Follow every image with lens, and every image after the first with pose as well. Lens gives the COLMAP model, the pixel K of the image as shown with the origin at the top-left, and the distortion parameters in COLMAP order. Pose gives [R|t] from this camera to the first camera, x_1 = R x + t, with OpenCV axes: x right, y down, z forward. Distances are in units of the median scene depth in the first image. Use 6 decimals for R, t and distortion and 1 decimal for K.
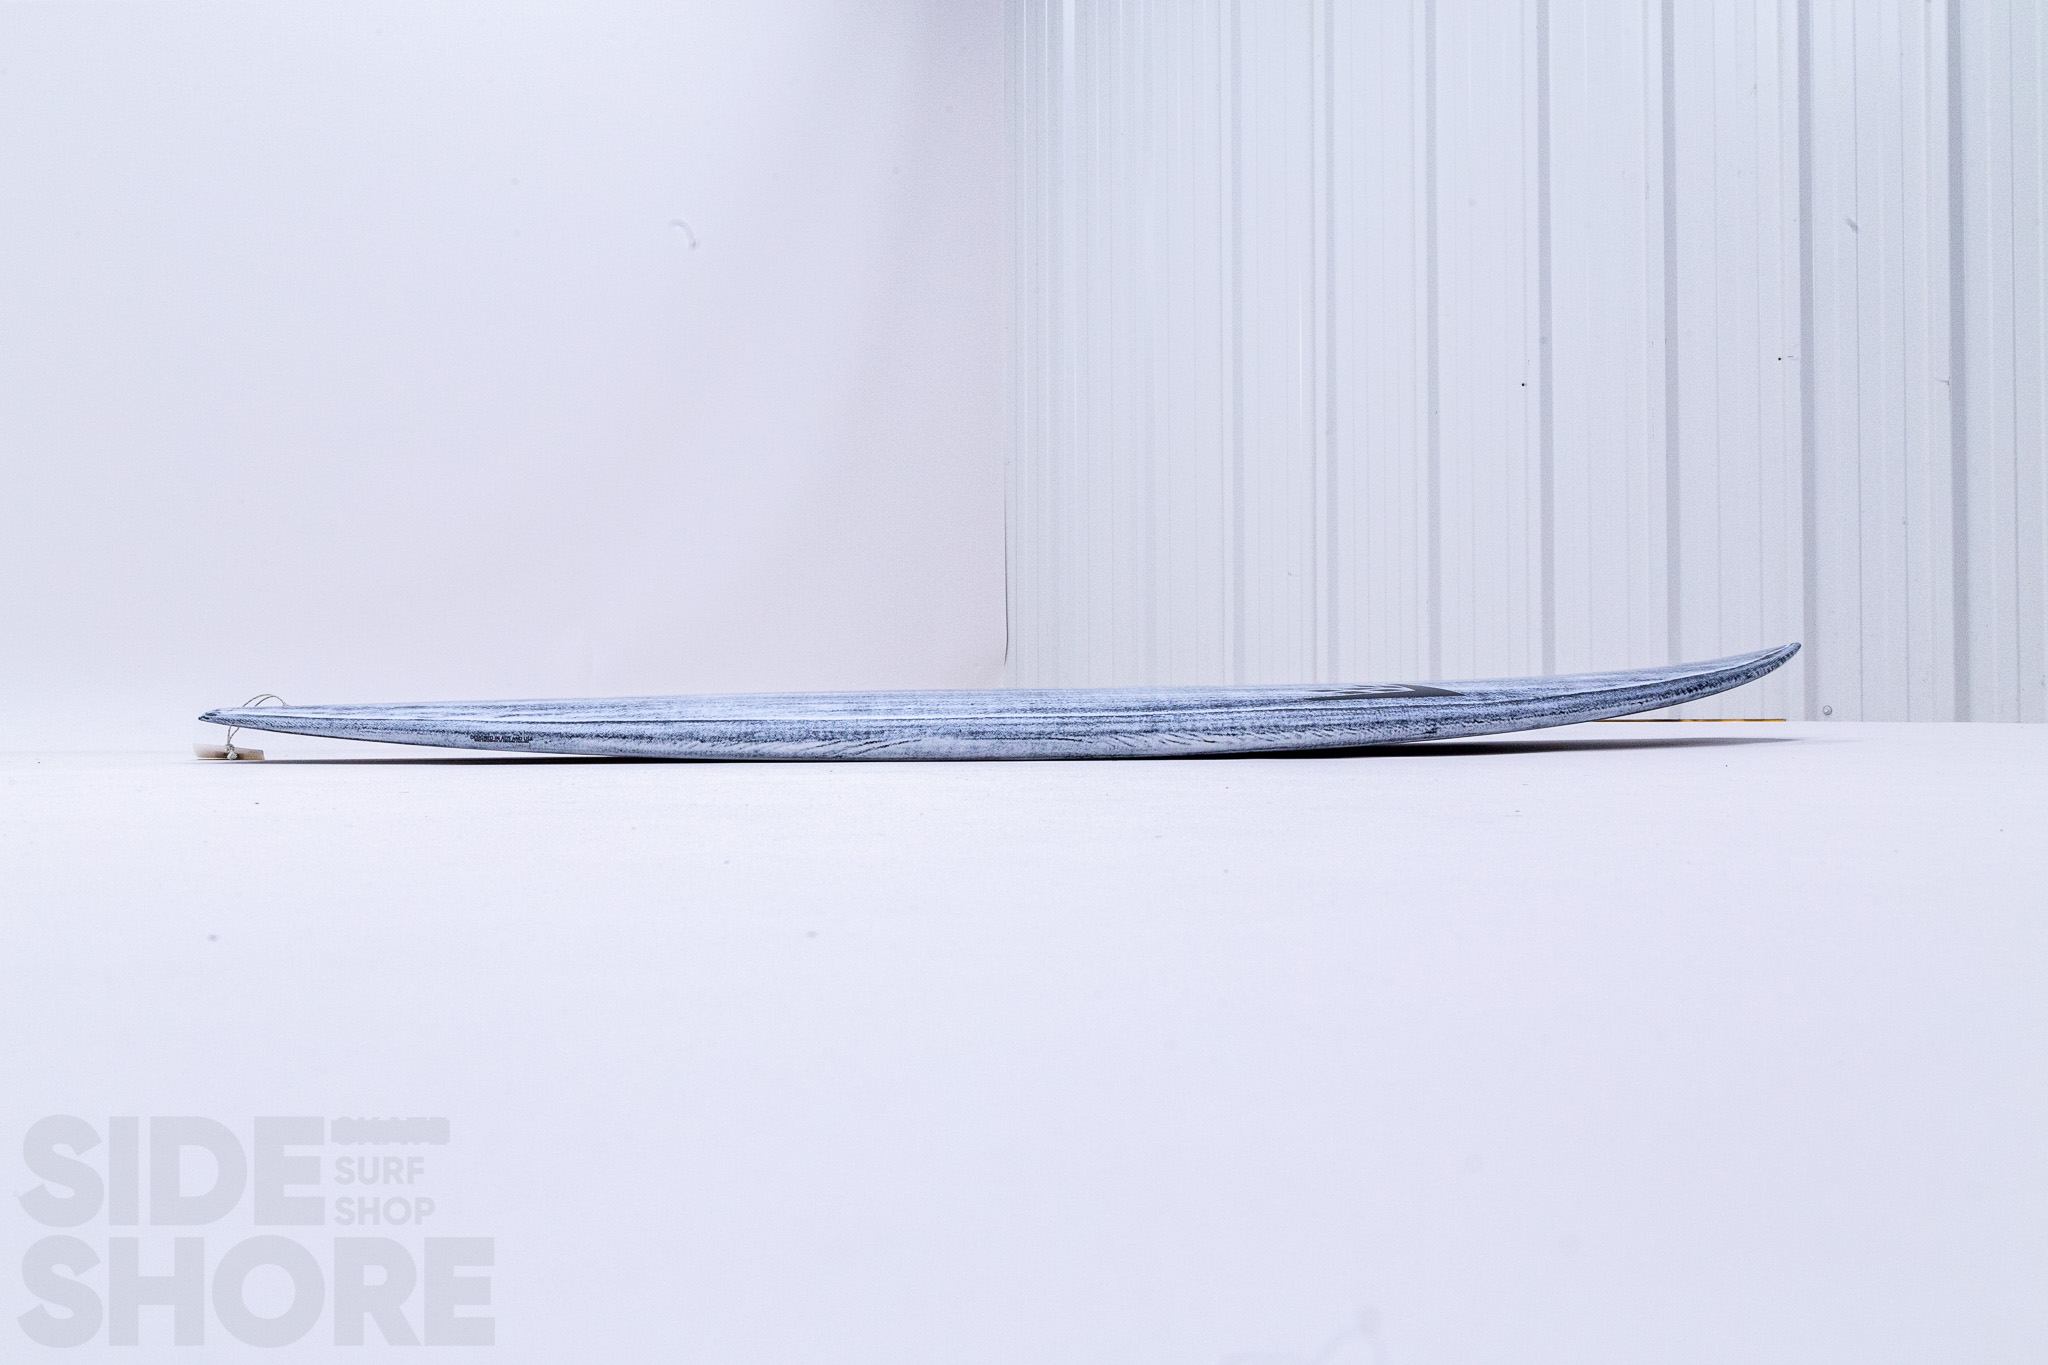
lens RADIAL K [[1865.9, 0, 1024.0], [0, 1865.9, 682.5], [0, 0, 1]] dist [-0.004691, -0.001451]
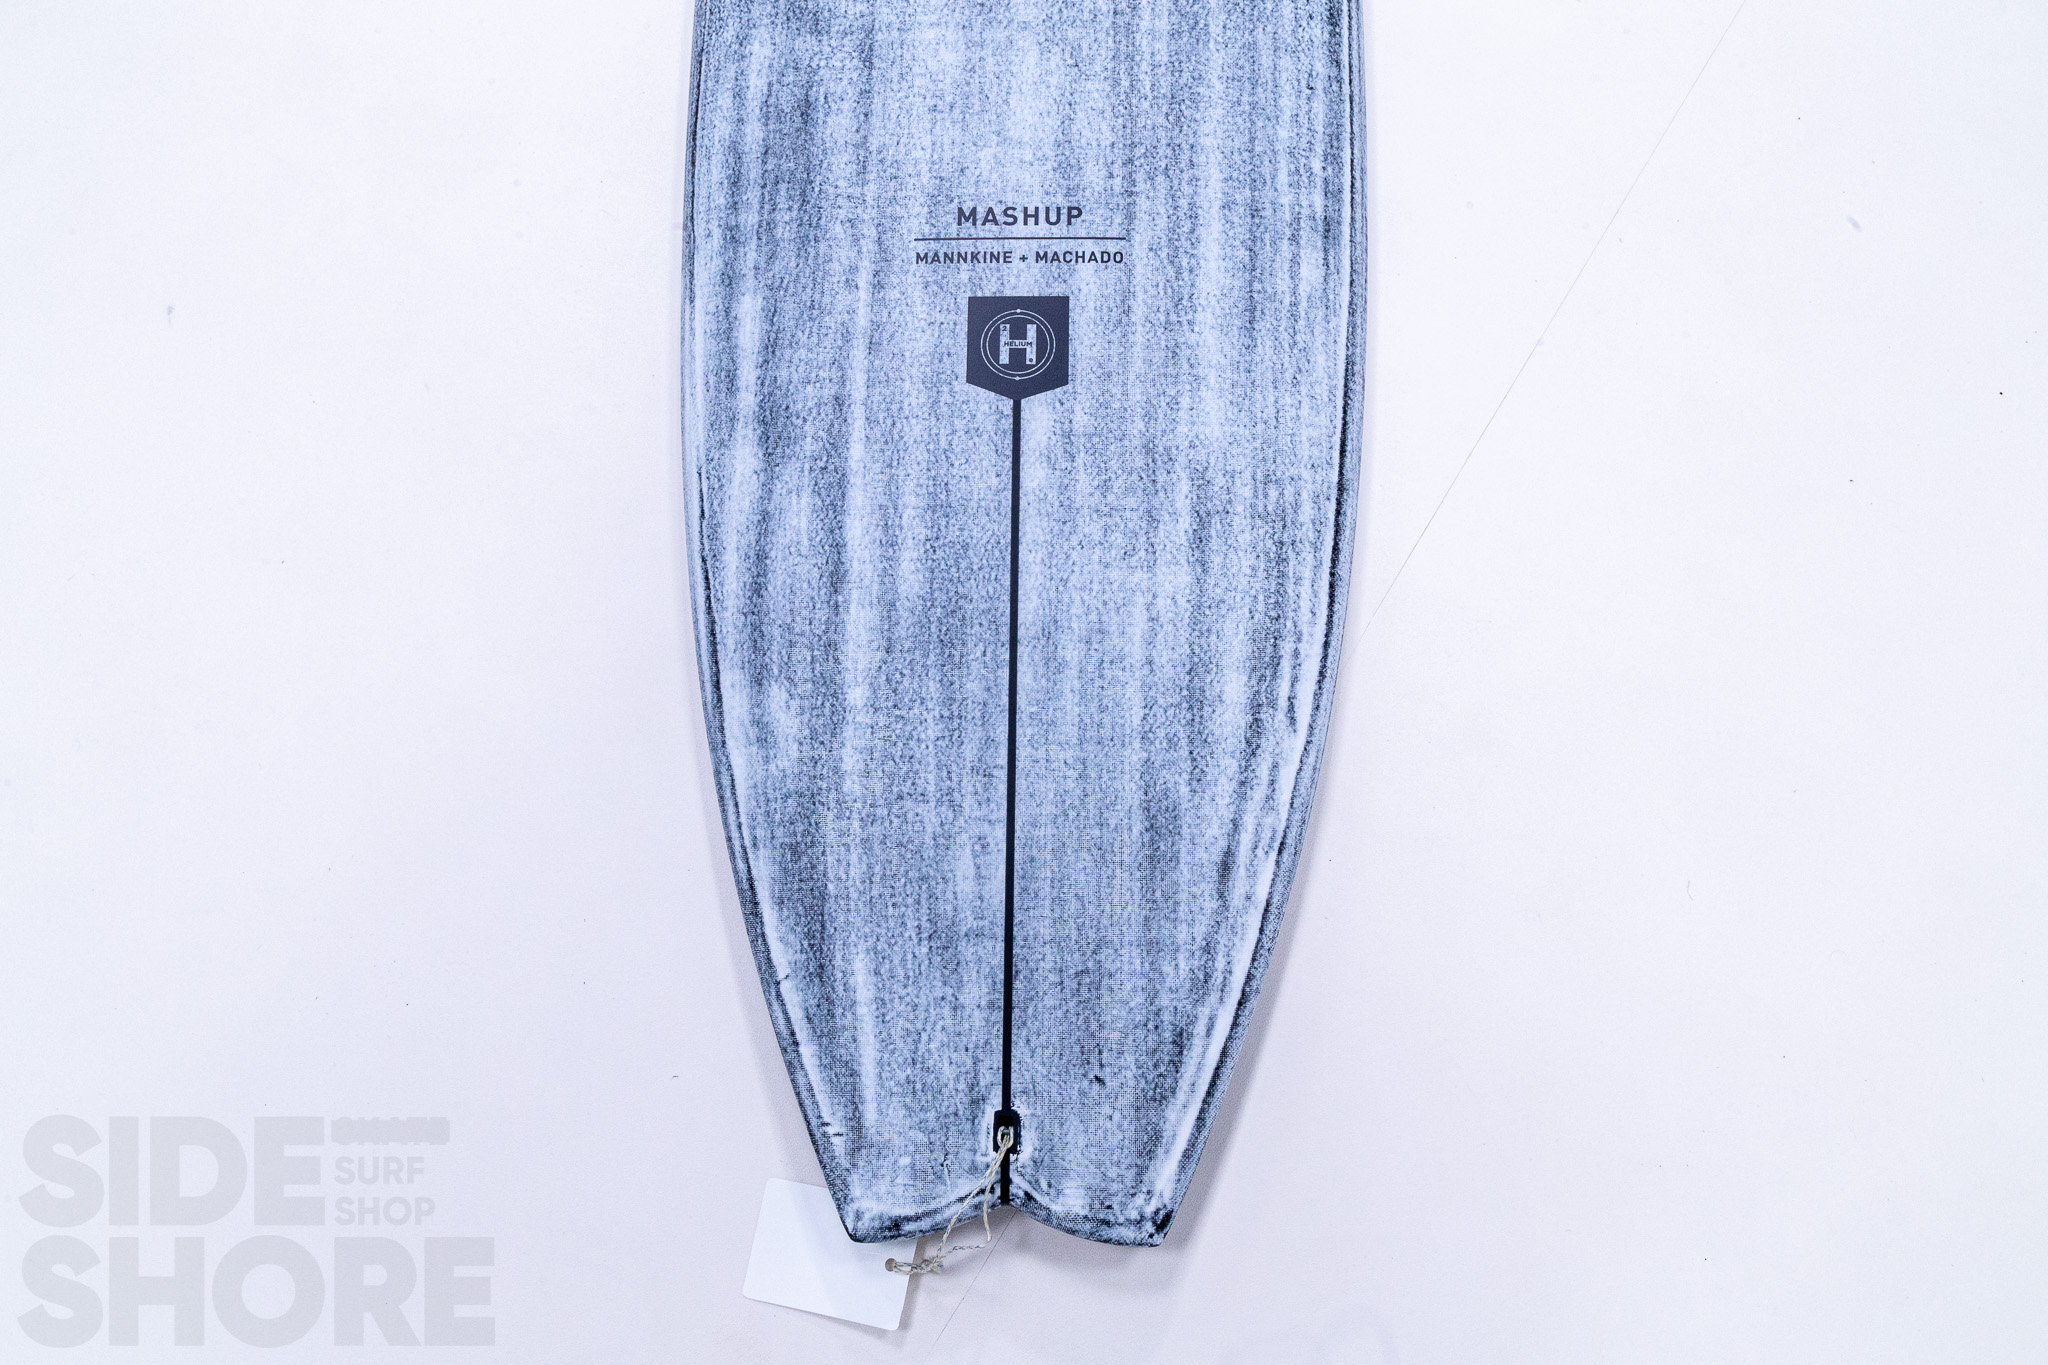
lens RADIAL K [[1579.5, 0, 1024.0], [0, 1579.5, 682.5], [0, 0, 1]] dist [0.000614, -0.001630]
pose [[0.091483, -0.963112, 0.253074, -0.413943], [0.014019, 0.255360, 0.966744, -0.521880], [-0.995708, -0.084893, 0.036863, 1.069094]]
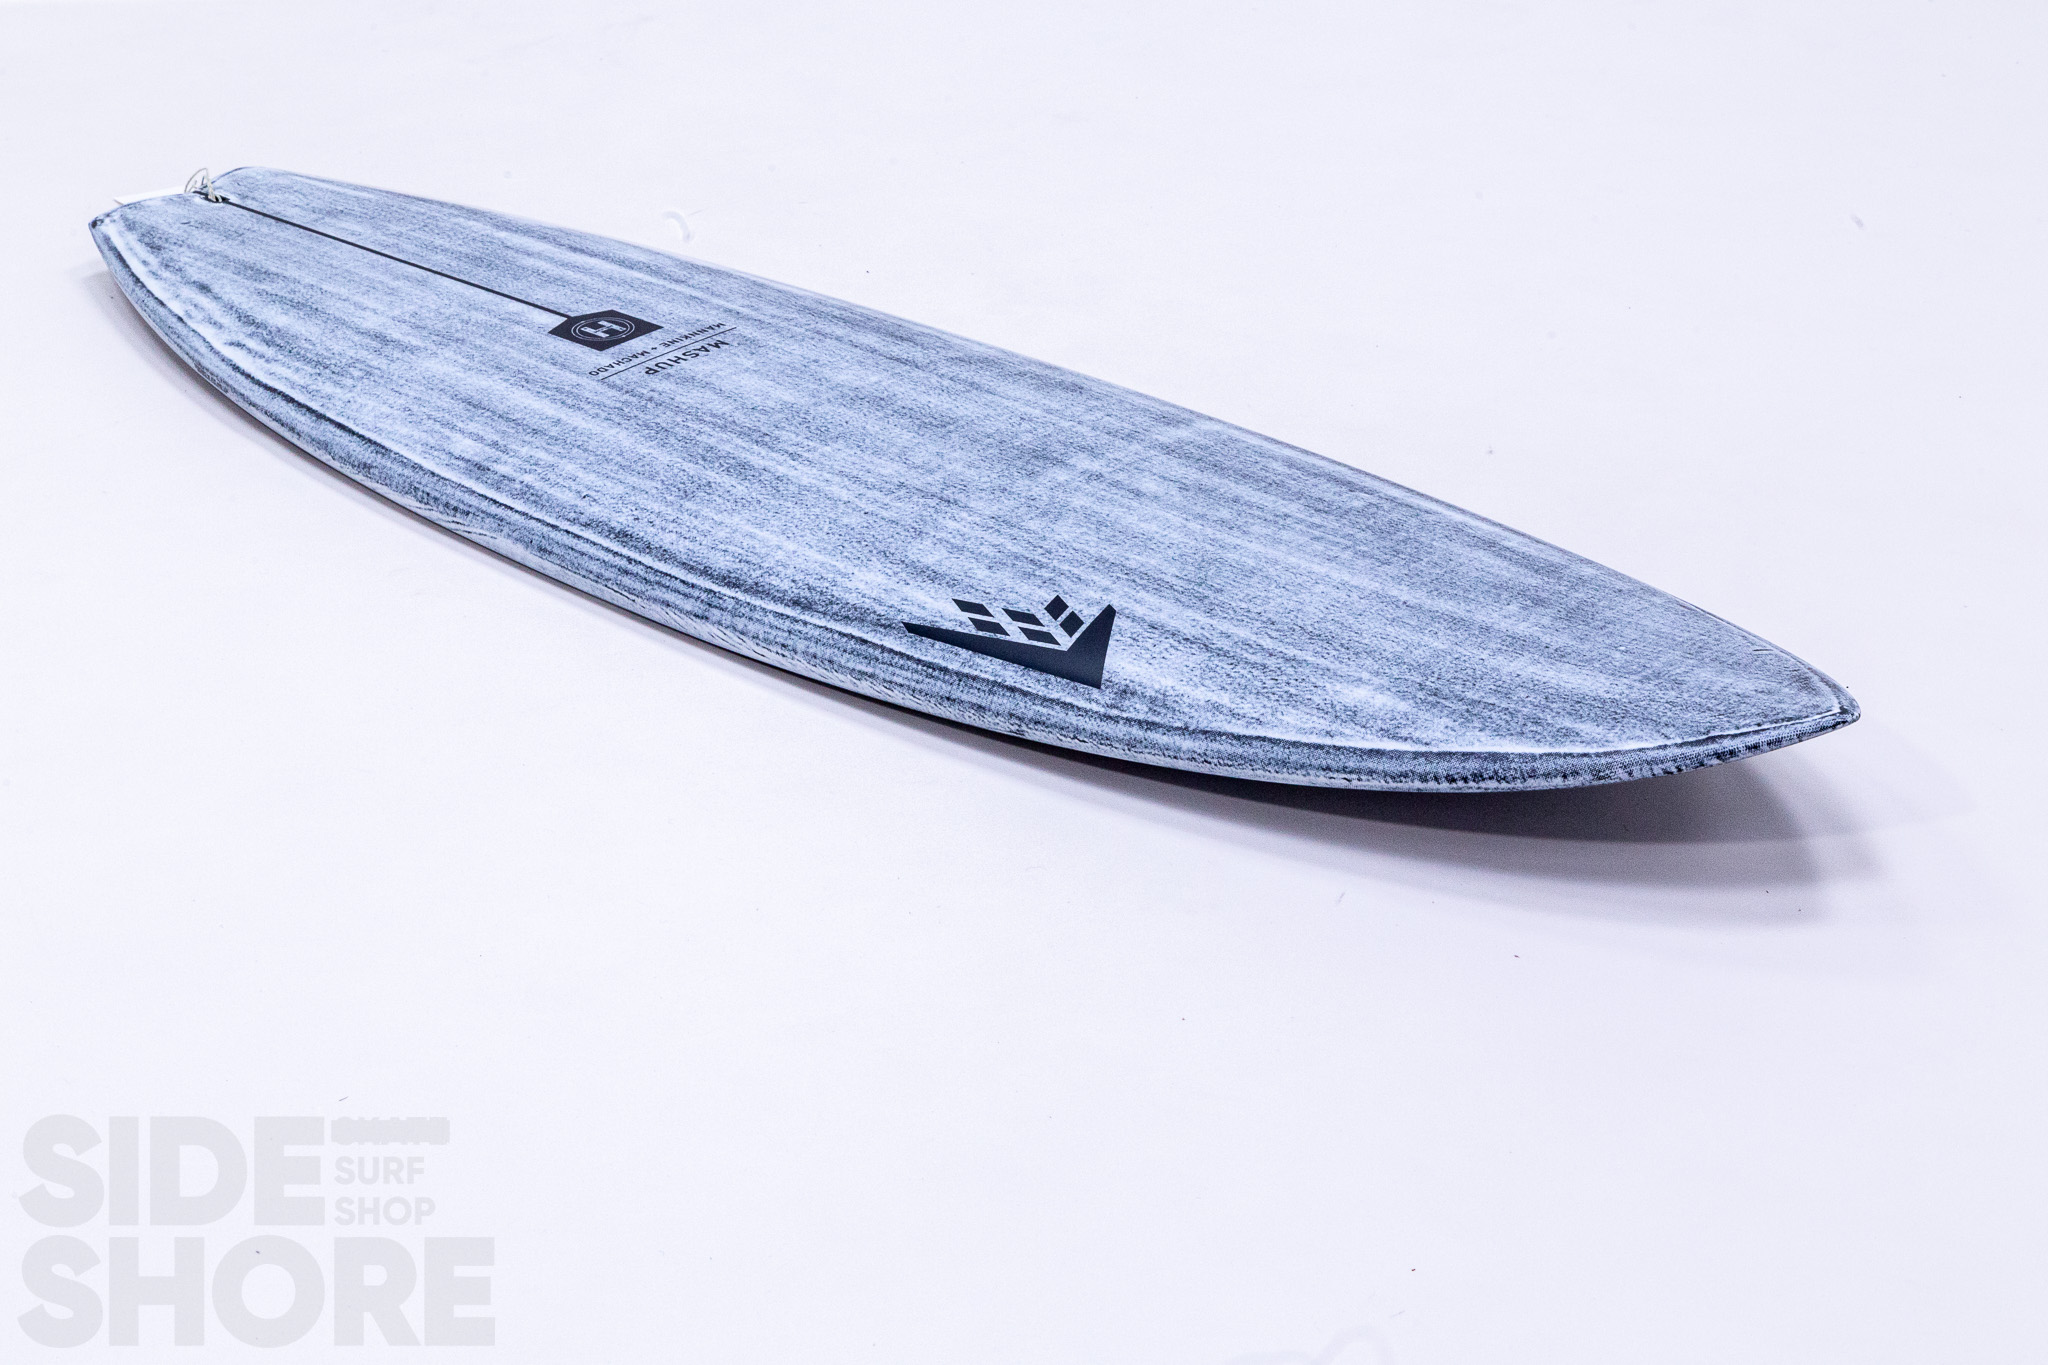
lens RADIAL K [[3882.7, 0, 1024.0], [0, 3882.7, 682.5], [0, 0, 1]] dist [0.037174, -0.123748]
pose [[0.680902, 0.331755, -0.652925, 1.136550], [0.022229, 0.881745, 0.471203, -0.654086], [0.732037, -0.335357, 0.593007, 0.179007]]
